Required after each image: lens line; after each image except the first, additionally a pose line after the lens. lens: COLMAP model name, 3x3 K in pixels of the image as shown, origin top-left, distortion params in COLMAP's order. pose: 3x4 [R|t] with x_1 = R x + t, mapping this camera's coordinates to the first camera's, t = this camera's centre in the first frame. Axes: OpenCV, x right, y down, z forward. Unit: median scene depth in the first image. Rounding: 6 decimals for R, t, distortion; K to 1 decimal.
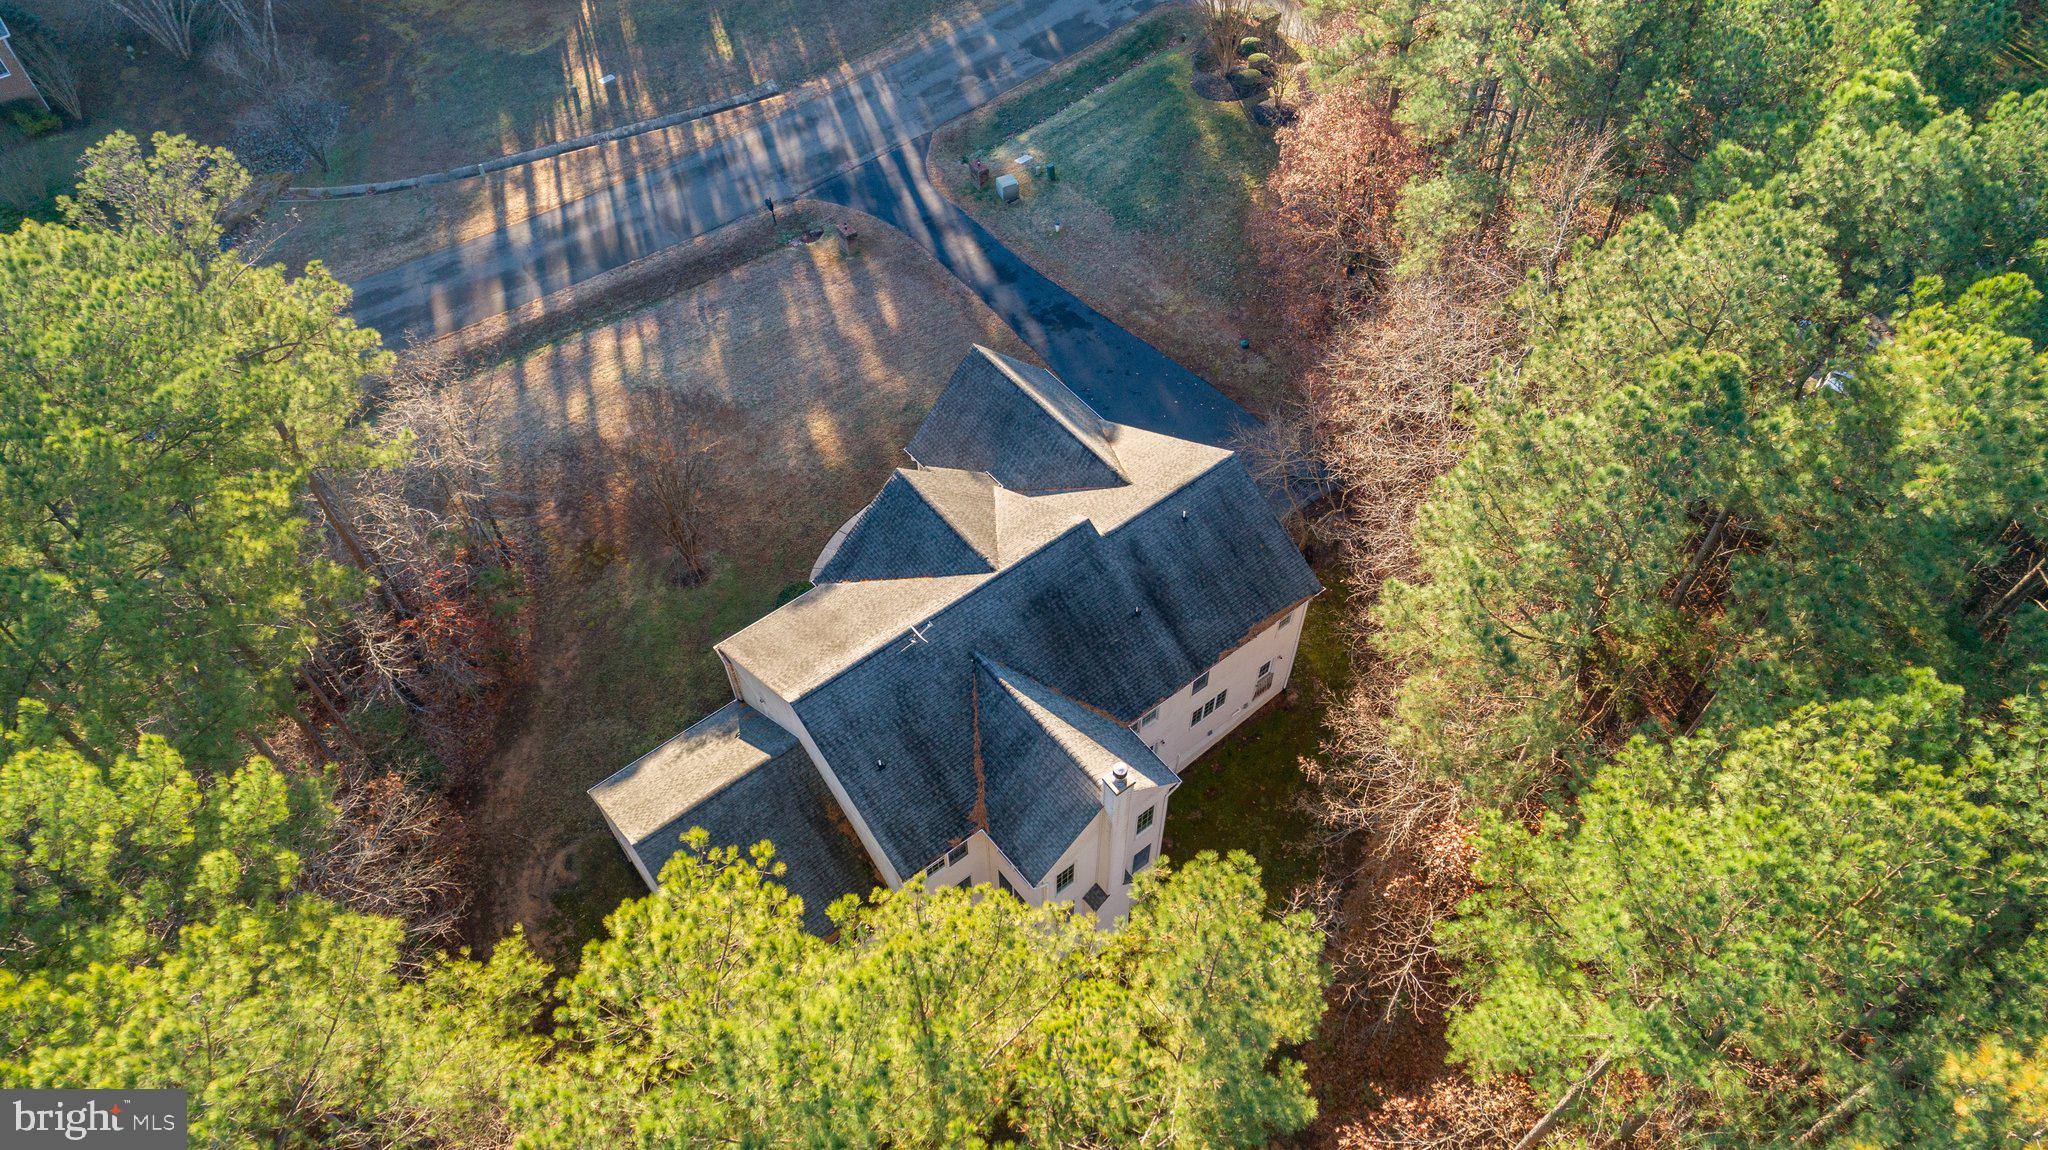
lens RADIAL K [[1383.0, 0, 1014.3], [0, 1383.0, 577.0], [0, 0, 1]] dist [-0.015220, 0.013668]
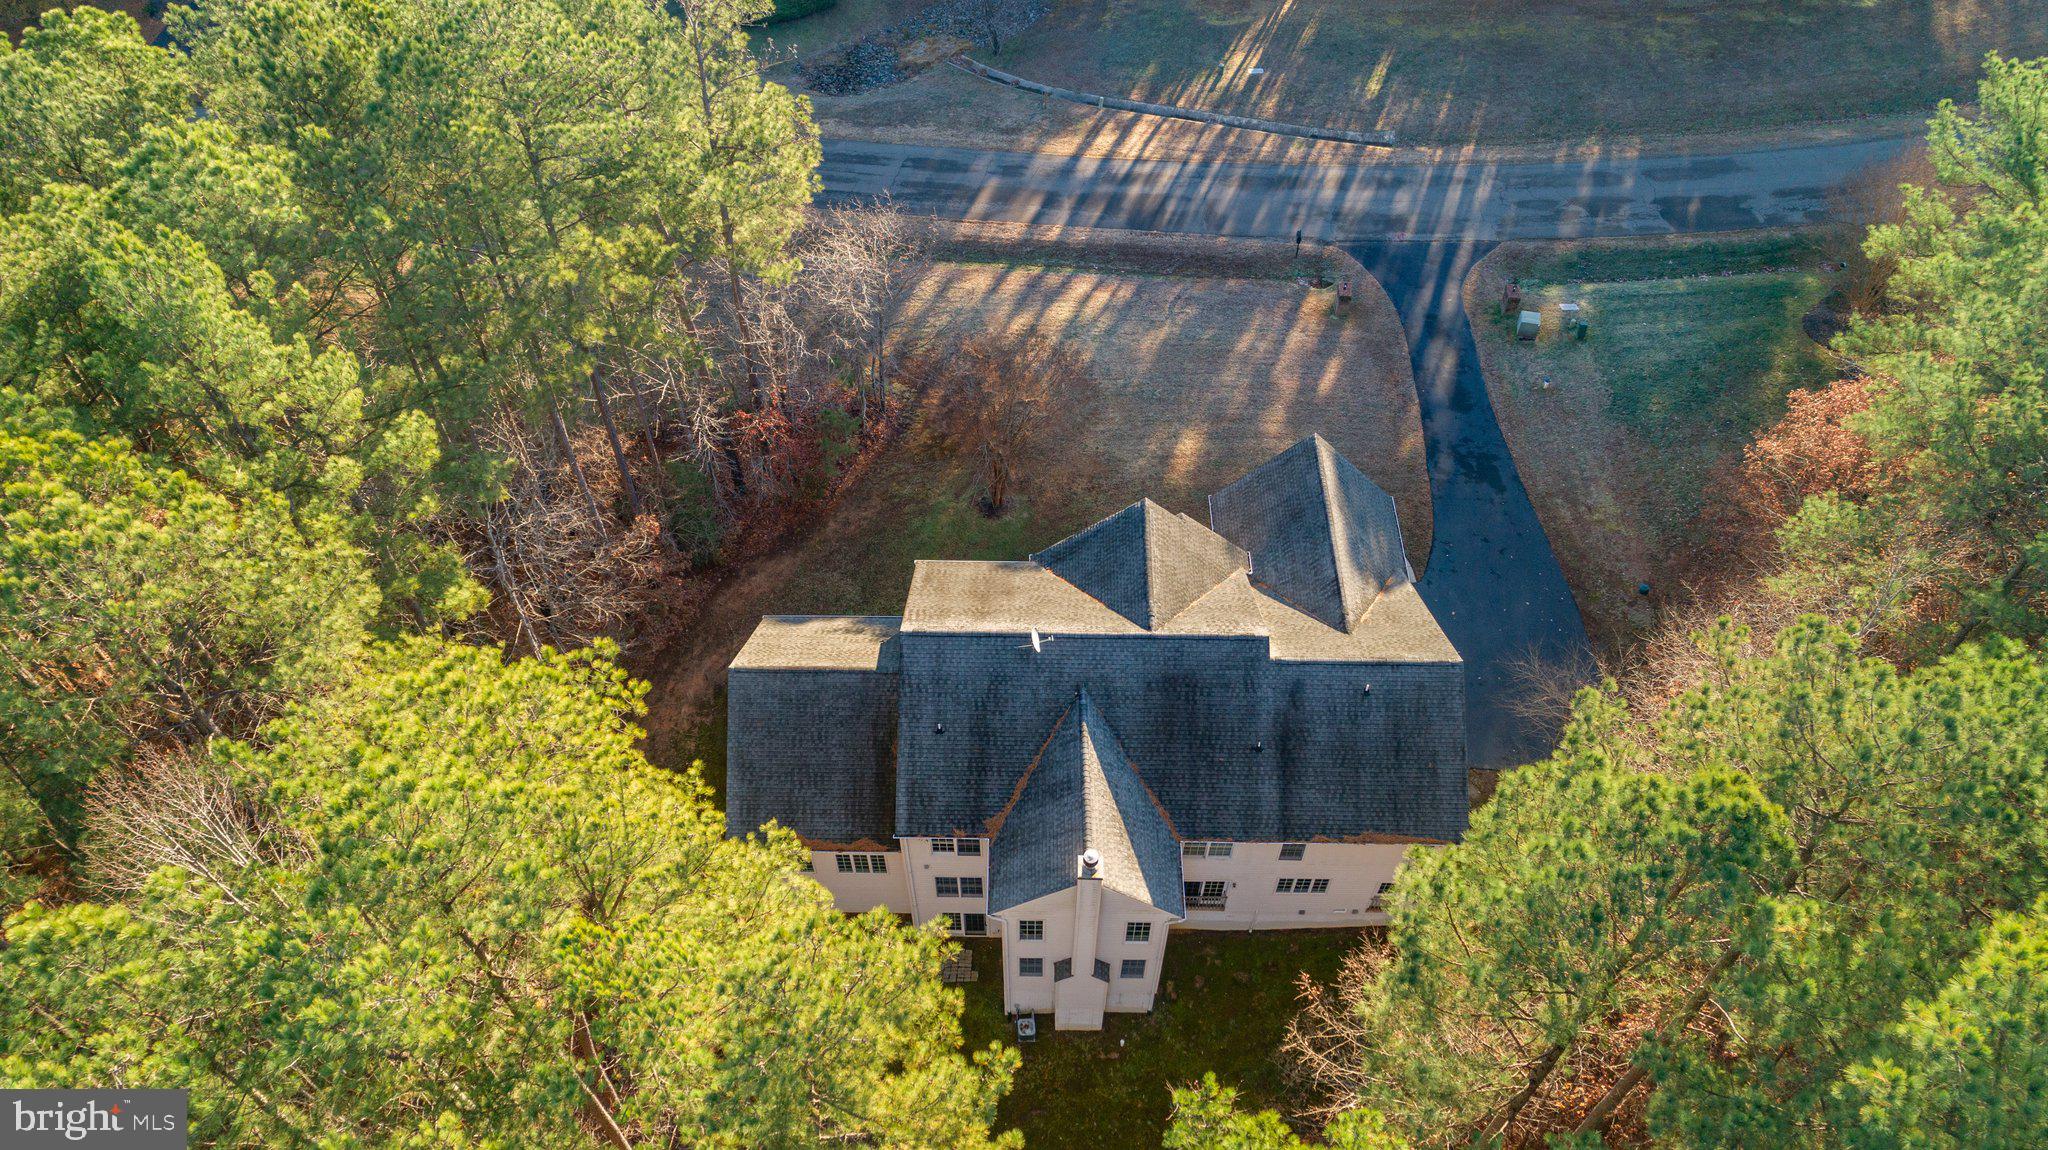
lens RADIAL K [[1383.0, 0, 1015.6], [0, 1383.0, 568.0], [0, 0, 1]] dist [-0.015220, 0.013668]
pose [[0.779425, 0.495830, -0.382947, 0.174485], [-0.502414, 0.859853, 0.090735, -0.054999], [0.374268, 0.121677, 0.919303, 0.037109]]
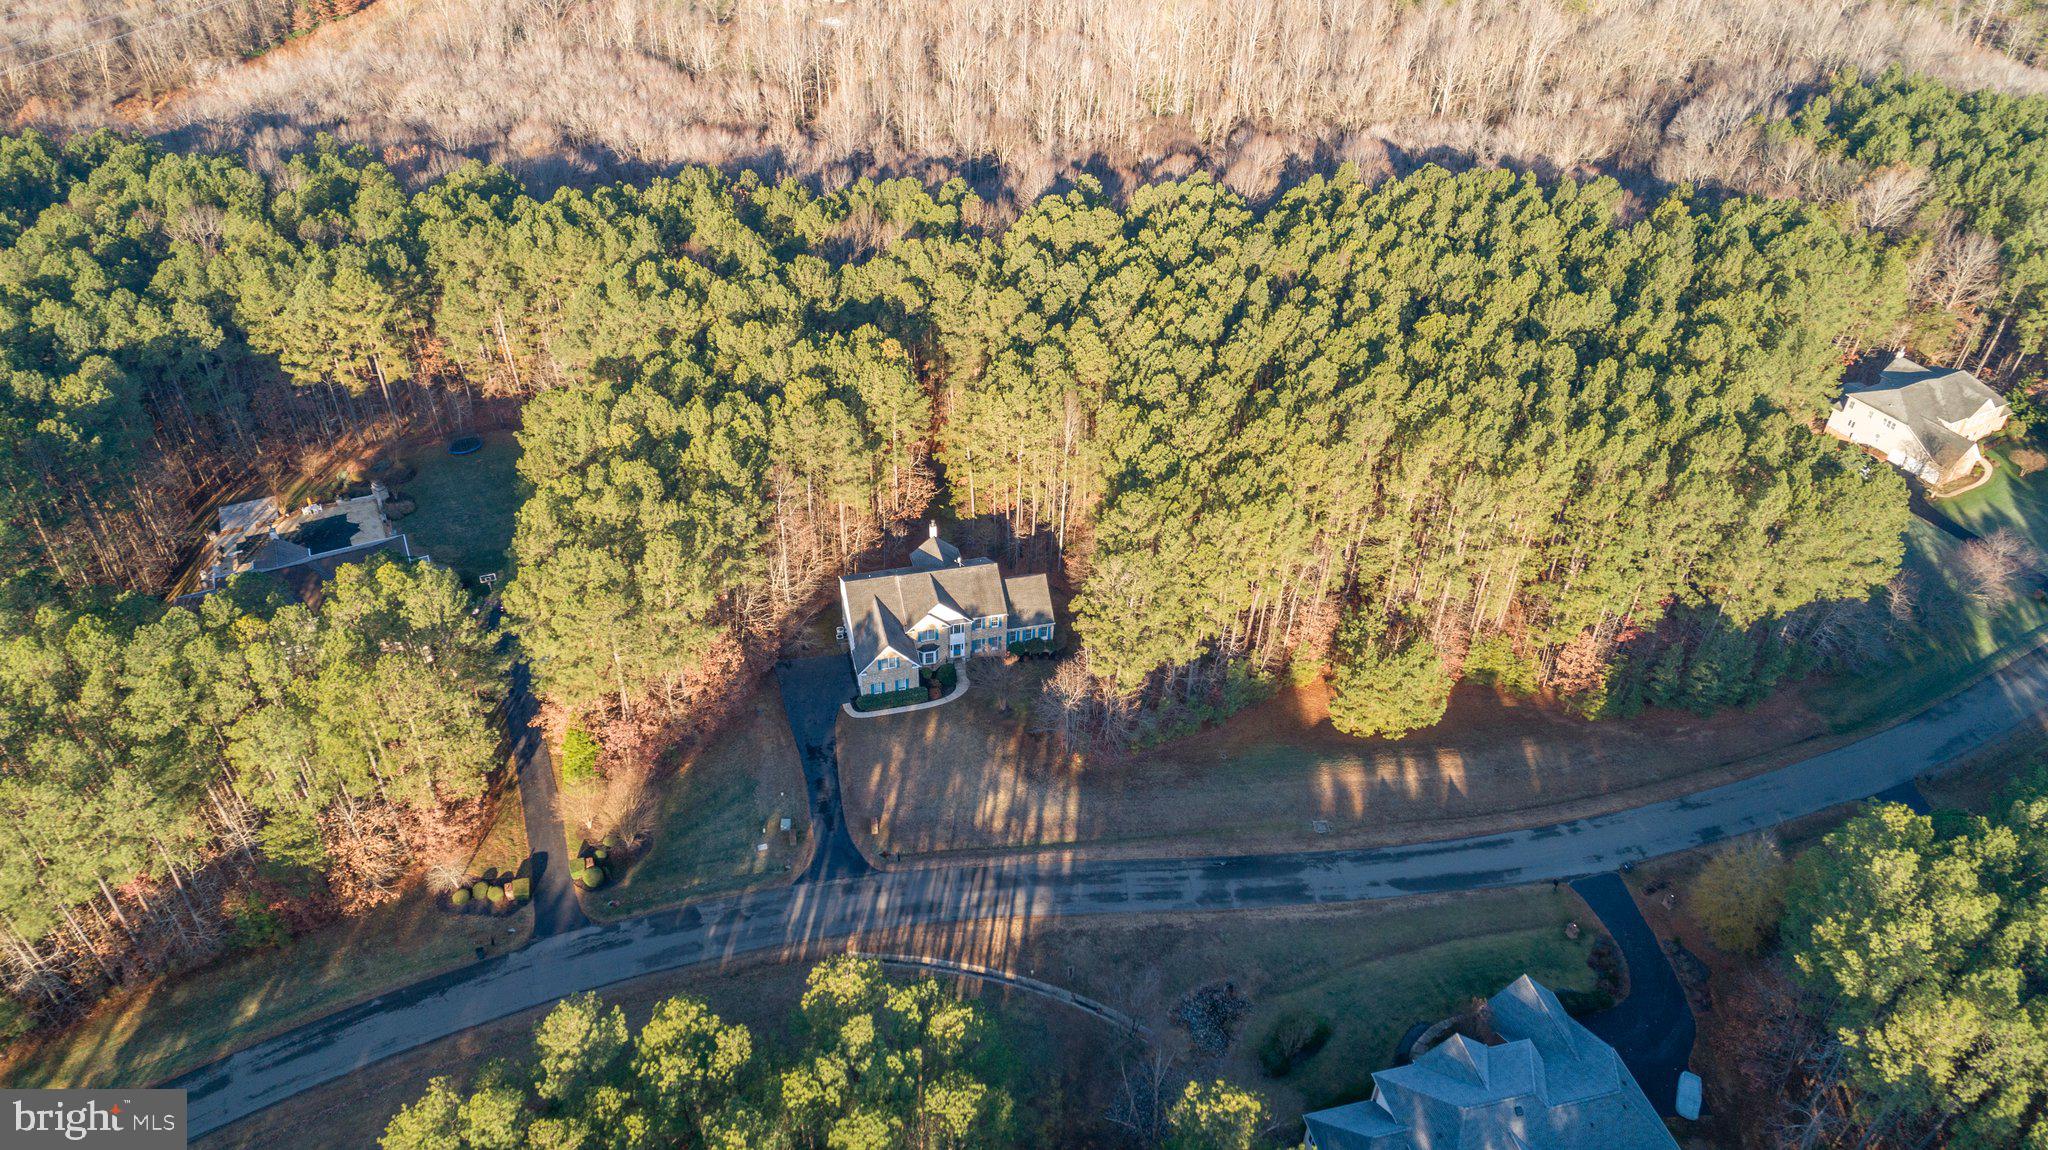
lens RADIAL K [[1383.0, 0, 1012.0], [0, 1383.0, 572.7], [0, 0, 1]] dist [-0.015220, 0.013668]
pose [[-0.916896, -0.238168, 0.320279, -0.901180], [0.314323, 0.063655, 0.947180, -2.195789], [-0.245975, 0.969136, 0.016497, 0.582999]]
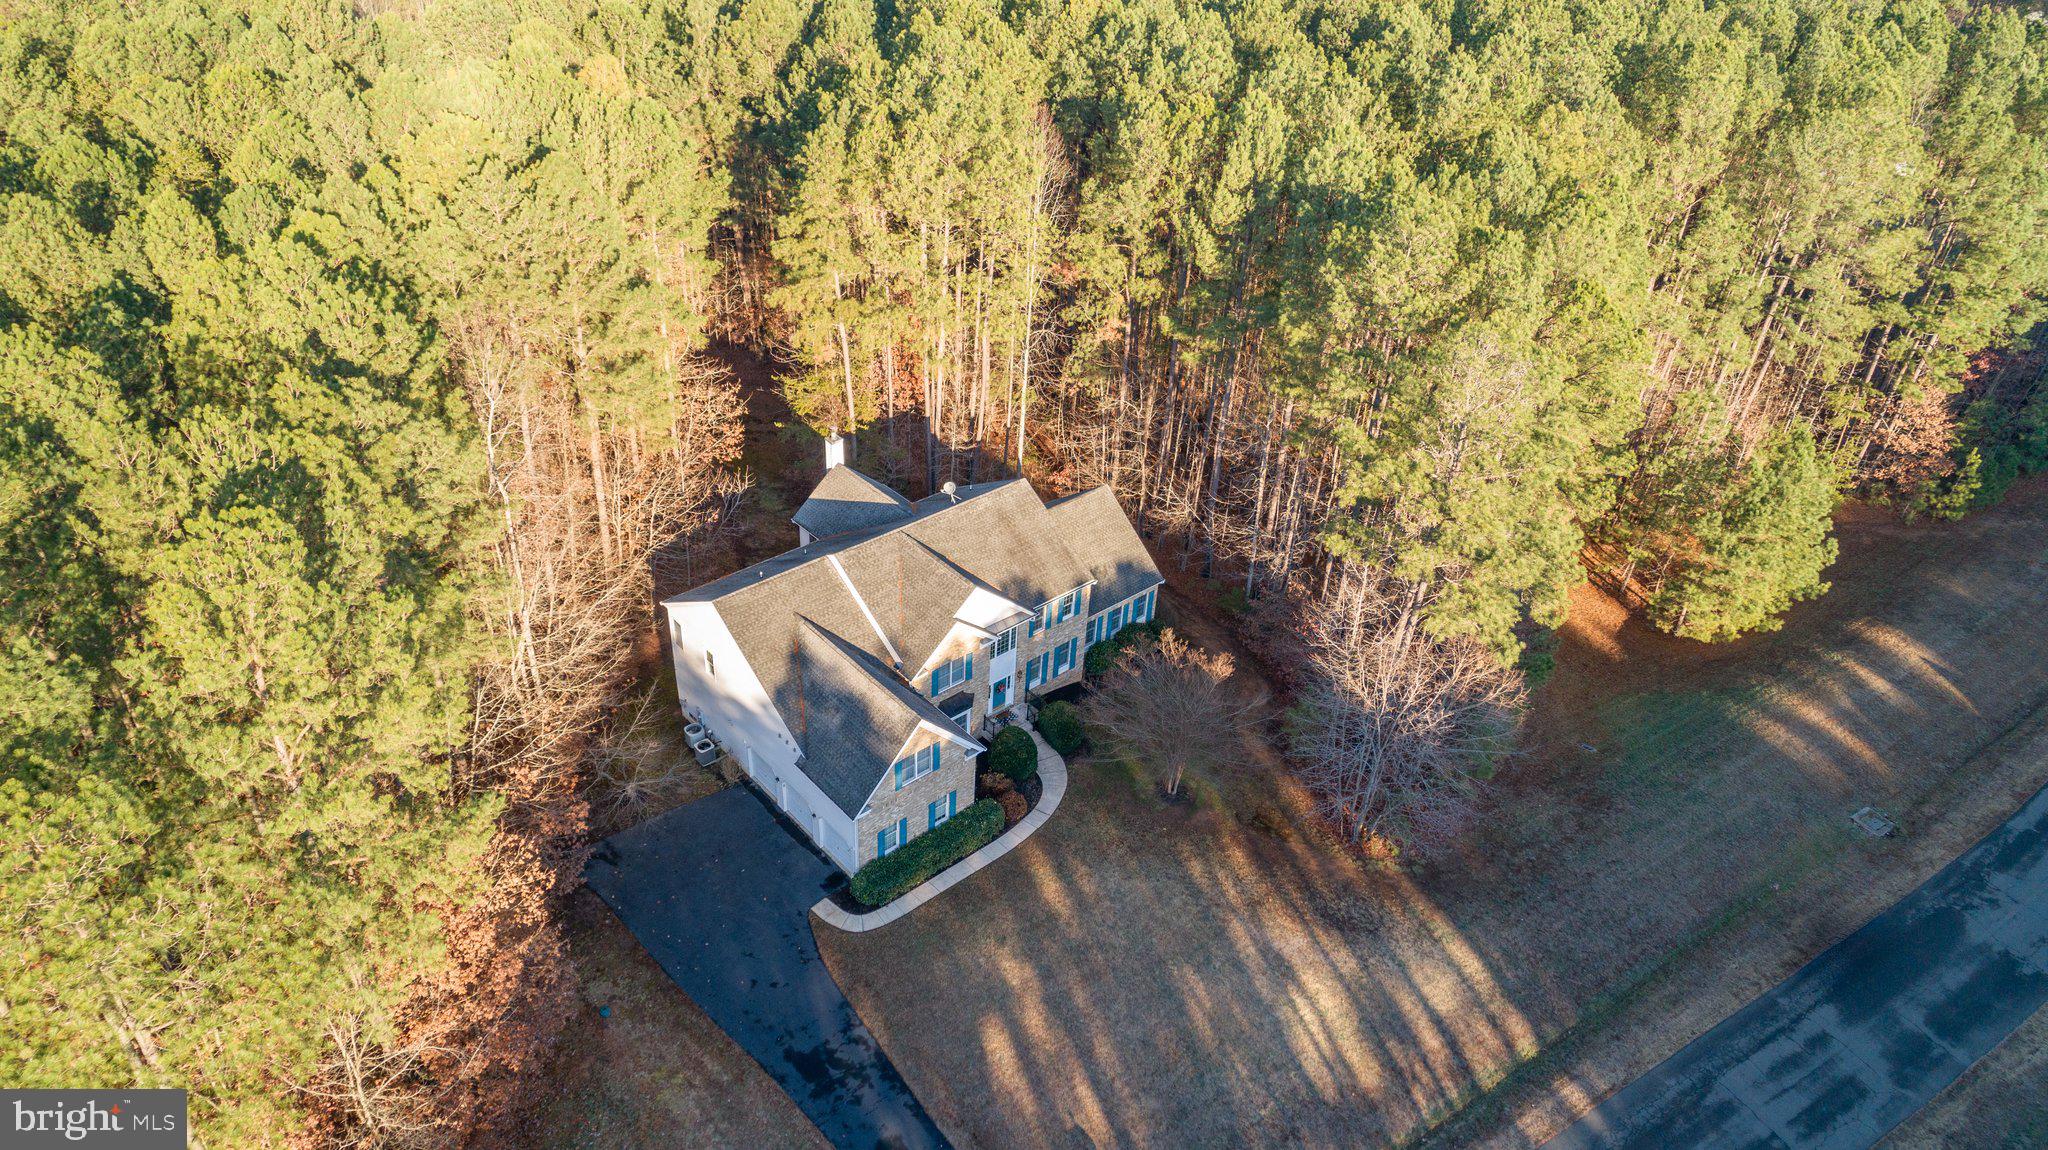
lens RADIAL K [[1383.0, 0, 1018.8], [0, 1383.0, 577.8], [0, 0, 1]] dist [-0.015220, 0.013668]
pose [[-0.997882, 0.016545, -0.062906, -0.039496], [-0.061801, 0.060467, 0.996255, -0.977180], [0.020287, 0.998033, -0.059316, 0.749330]]
